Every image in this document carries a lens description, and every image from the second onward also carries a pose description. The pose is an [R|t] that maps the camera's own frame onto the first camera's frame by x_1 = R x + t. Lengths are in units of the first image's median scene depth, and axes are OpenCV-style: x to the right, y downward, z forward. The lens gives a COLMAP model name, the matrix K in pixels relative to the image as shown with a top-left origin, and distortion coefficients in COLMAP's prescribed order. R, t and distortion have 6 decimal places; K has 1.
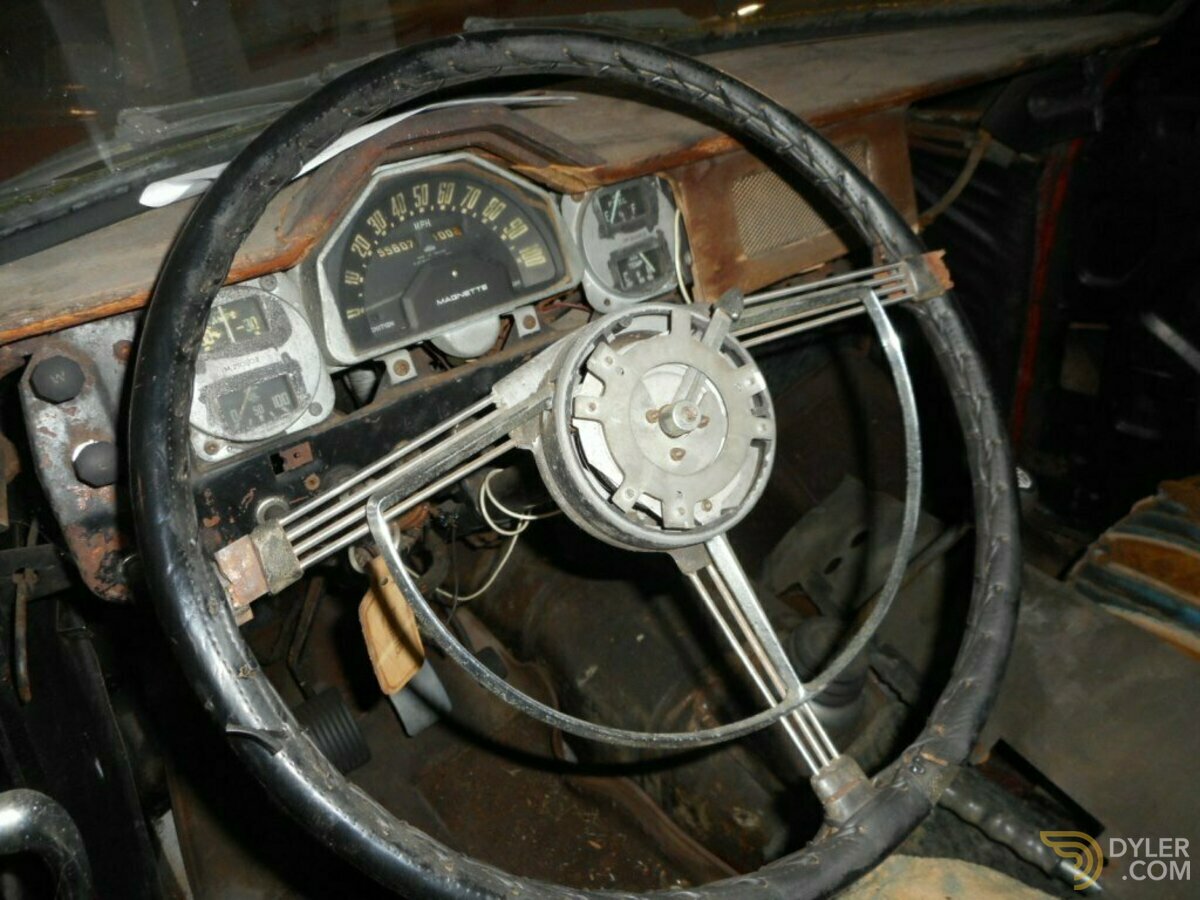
lens RADIAL K [[926.3, 0, 600.0], [0, 926.3, 450.0], [0, 0, 1]] dist [0.020727, -0.001304]
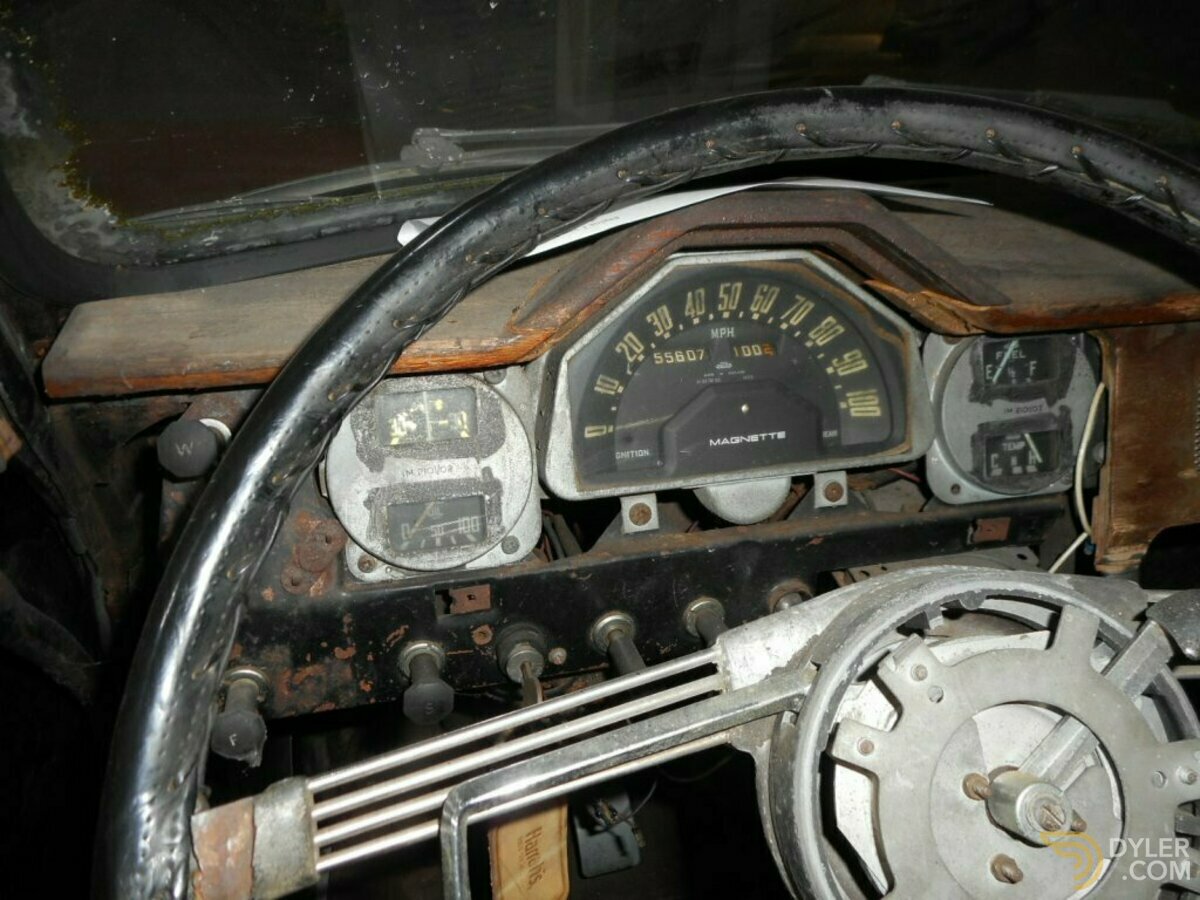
lens RADIAL K [[926.3, 0, 600.0], [0, 926.3, 450.0], [0, 0, 1]] dist [0.020727, -0.001304]
pose [[0.906447, 0.257614, -0.334648, -0.009636], [-0.275722, 0.961213, -0.006891, -0.126257], [0.319893, 0.098516, 0.942318, 0.294891]]
